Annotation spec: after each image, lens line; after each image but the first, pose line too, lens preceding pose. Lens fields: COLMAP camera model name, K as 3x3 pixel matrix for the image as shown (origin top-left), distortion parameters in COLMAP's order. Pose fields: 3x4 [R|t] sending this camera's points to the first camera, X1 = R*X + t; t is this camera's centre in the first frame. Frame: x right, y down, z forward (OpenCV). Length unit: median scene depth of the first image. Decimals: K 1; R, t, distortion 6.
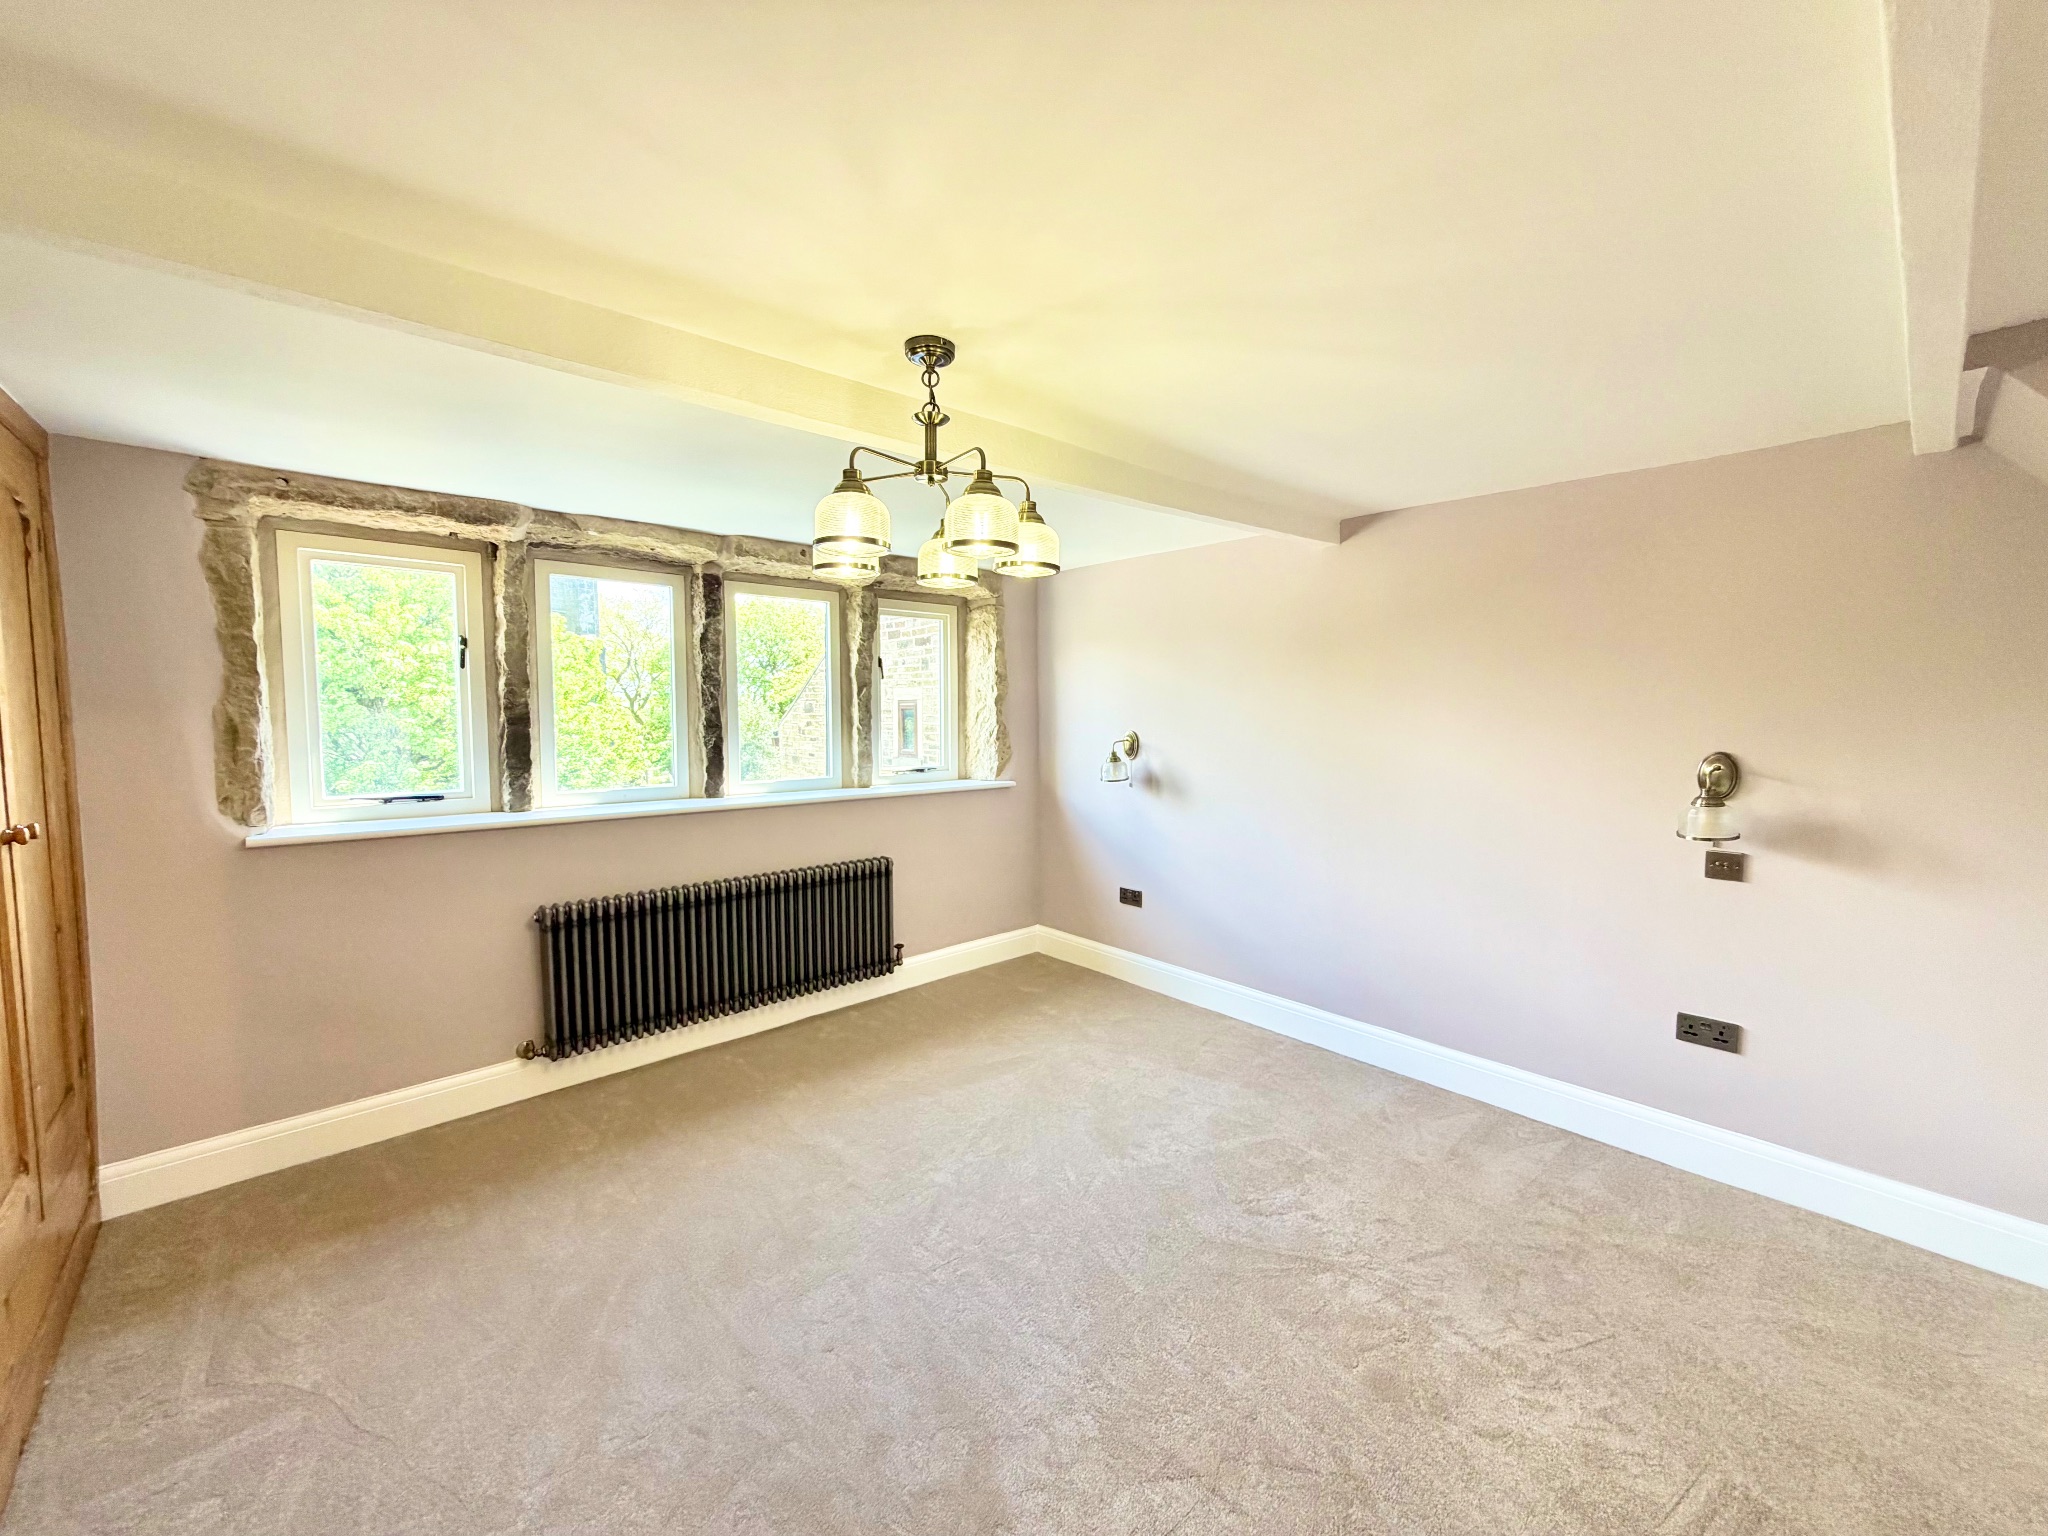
lens RADIAL K [[816.5, 0, 1012.7], [0, 816.5, 760.2], [0, 0, 1]] dist [0.001916, -0.000681]
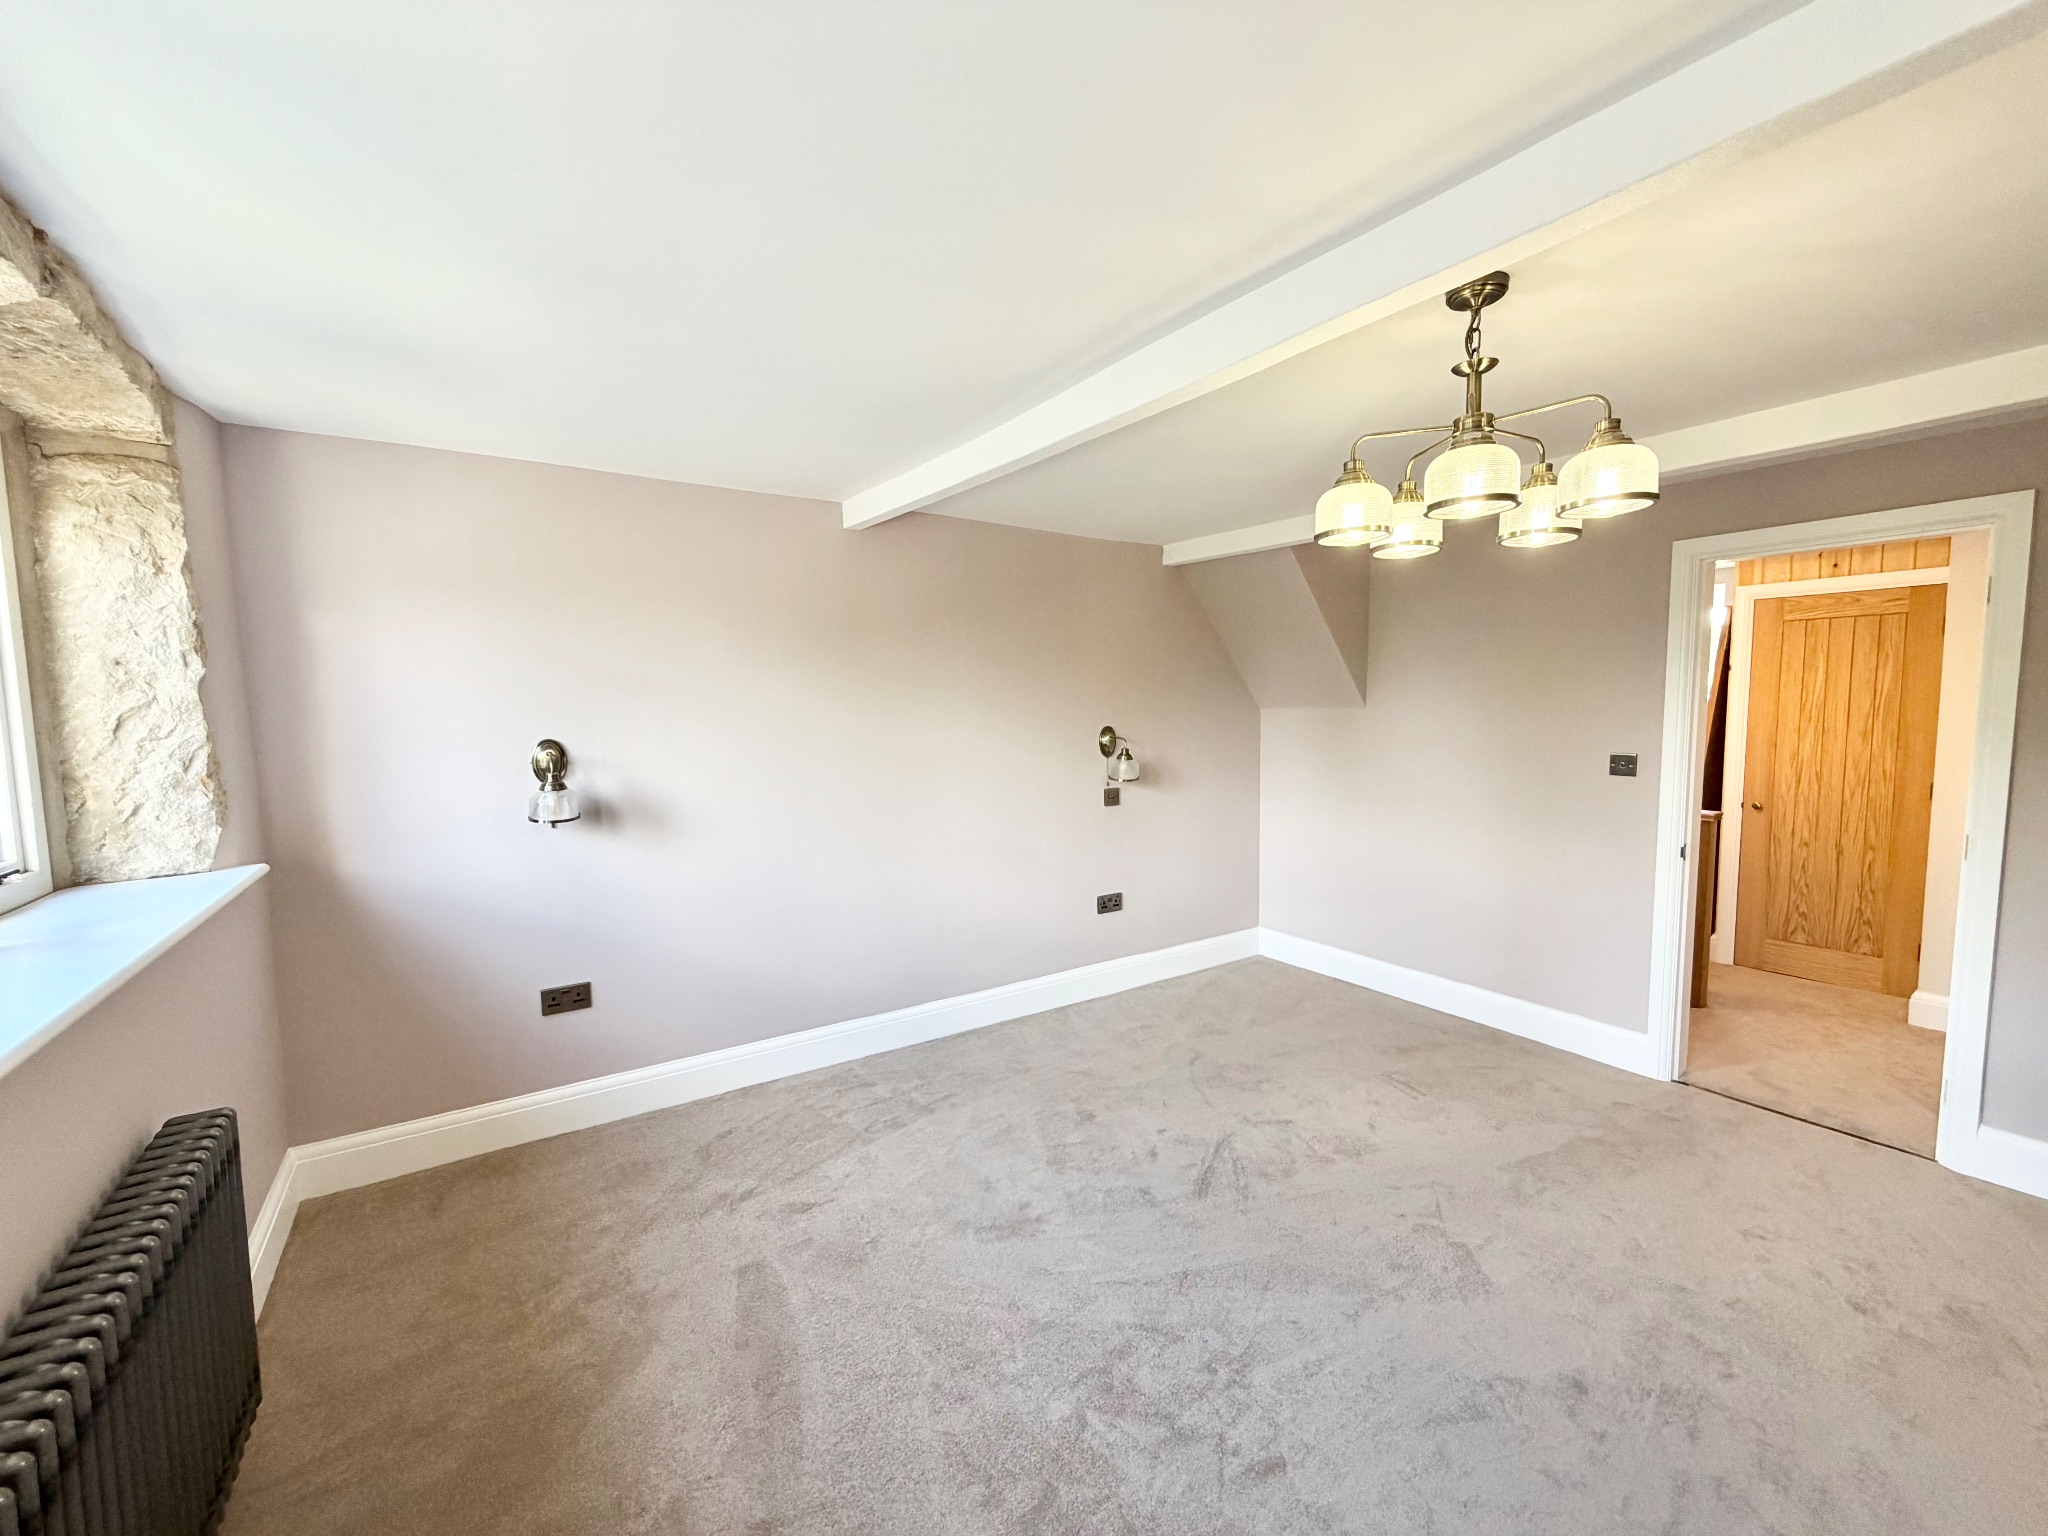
lens RADIAL K [[816.5, 0, 1012.1], [0, 816.5, 769.2], [0, 0, 1]] dist [0.001916, -0.000681]
pose [[0.143524, -0.076182, 0.986710, -0.436220], [0.078230, 0.994786, 0.065426, -0.026964], [-0.986550, 0.067800, 0.148736, 0.564777]]
